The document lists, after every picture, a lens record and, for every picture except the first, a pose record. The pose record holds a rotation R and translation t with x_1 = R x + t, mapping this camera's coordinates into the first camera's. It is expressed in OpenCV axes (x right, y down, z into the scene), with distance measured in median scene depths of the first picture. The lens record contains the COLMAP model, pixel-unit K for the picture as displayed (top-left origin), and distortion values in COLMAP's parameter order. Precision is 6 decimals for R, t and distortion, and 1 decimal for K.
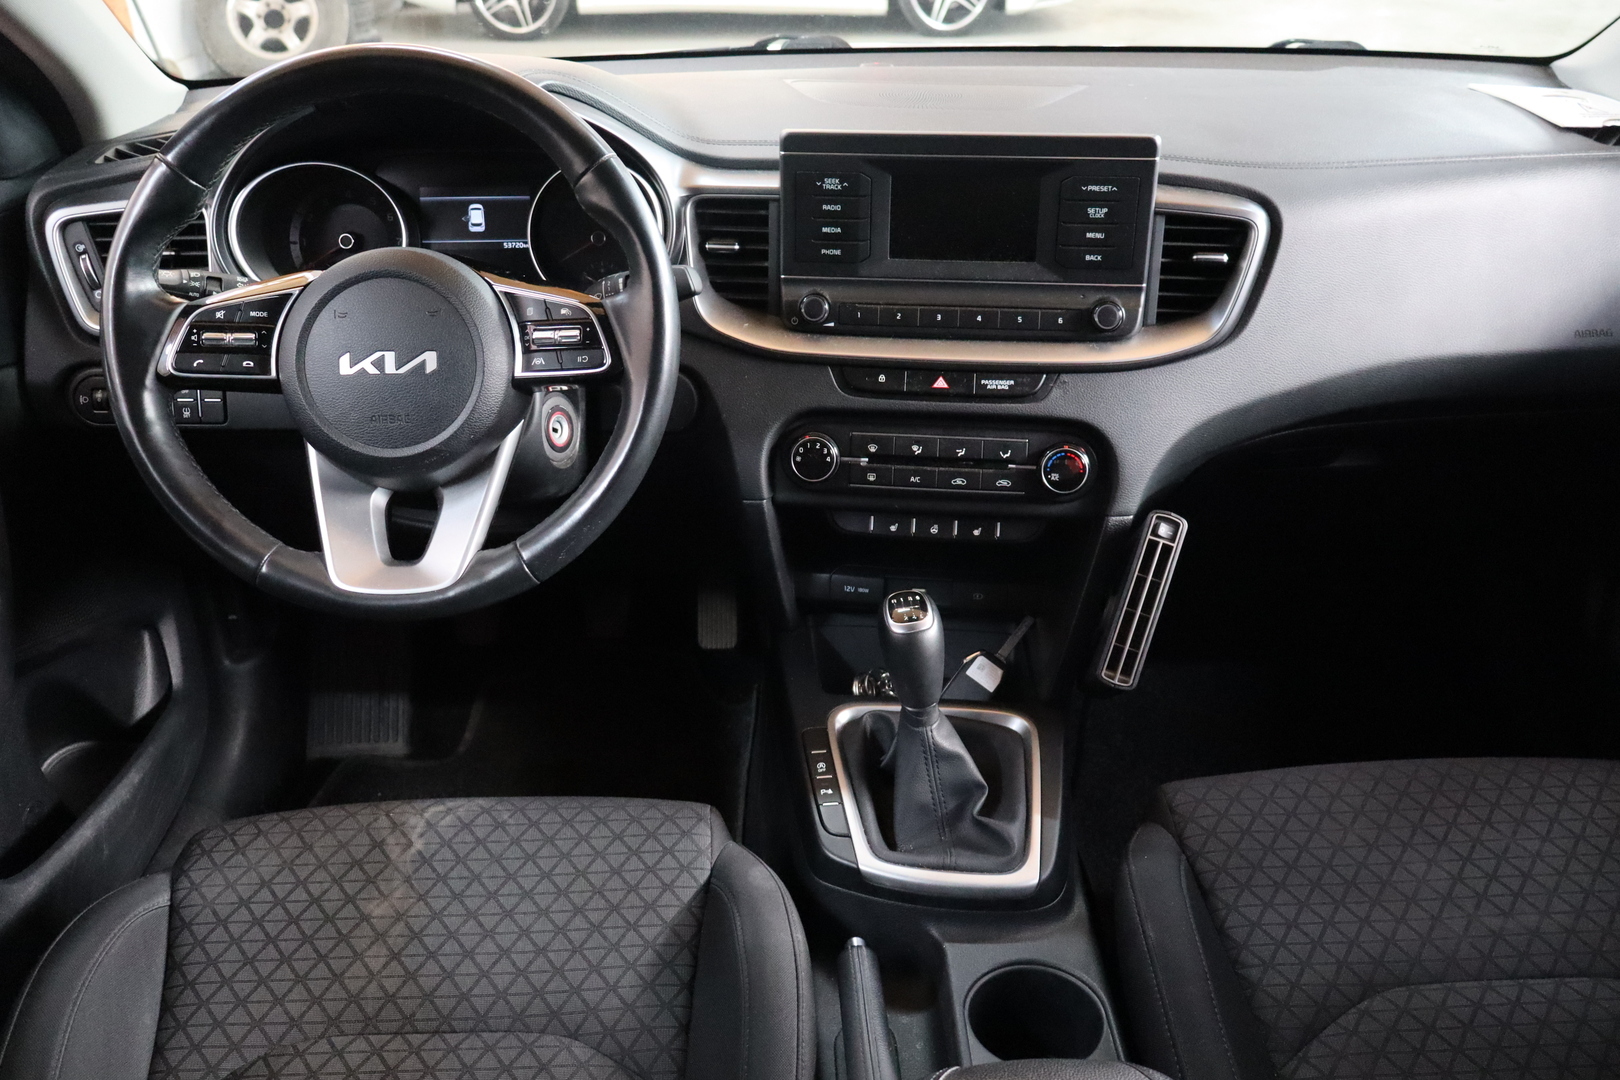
lens RADIAL K [[1321.4, 0, 802.4], [0, 1321.4, 562.3], [0, 0, 1]] dist [-0.046120, 0.001057]
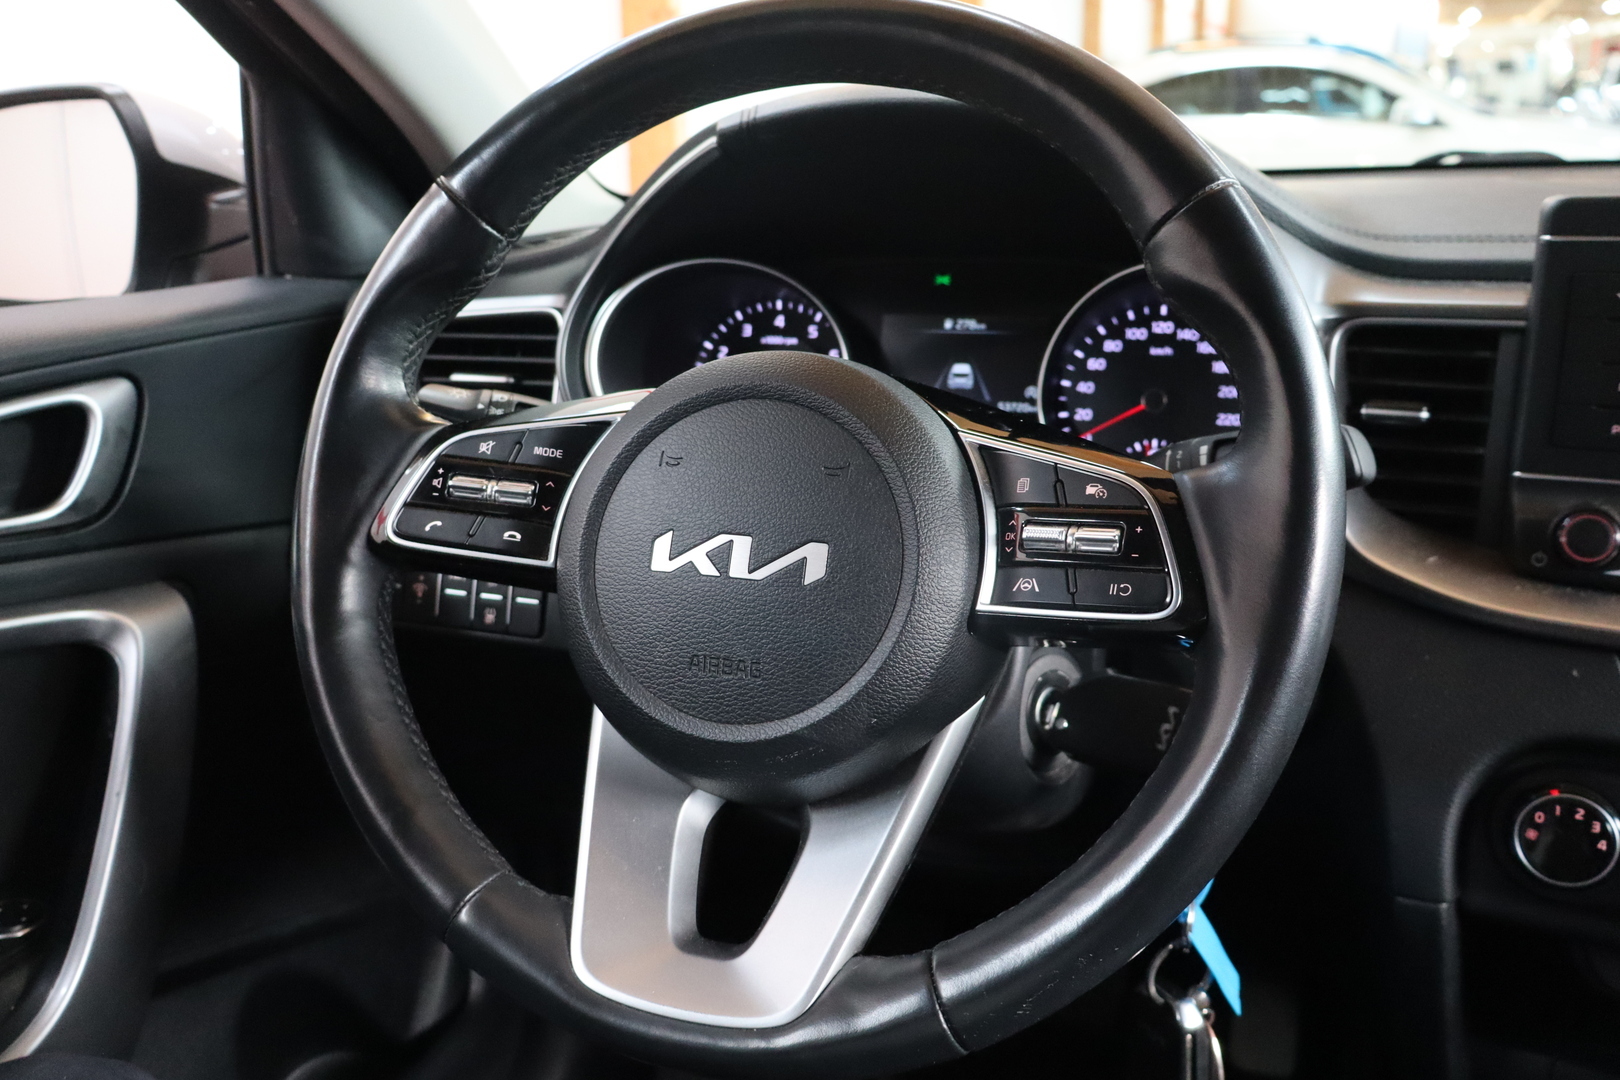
lens RADIAL K [[1356.1, 0, 810.0], [0, 1356.1, 540.0], [0, 0, 1]] dist [0.078255, -0.106275]
pose [[0.928753, 0.085685, -0.360661, -0.079729], [-0.152738, 0.974949, -0.161697, -0.062930], [0.337771, 0.205263, 0.918574, 0.426043]]
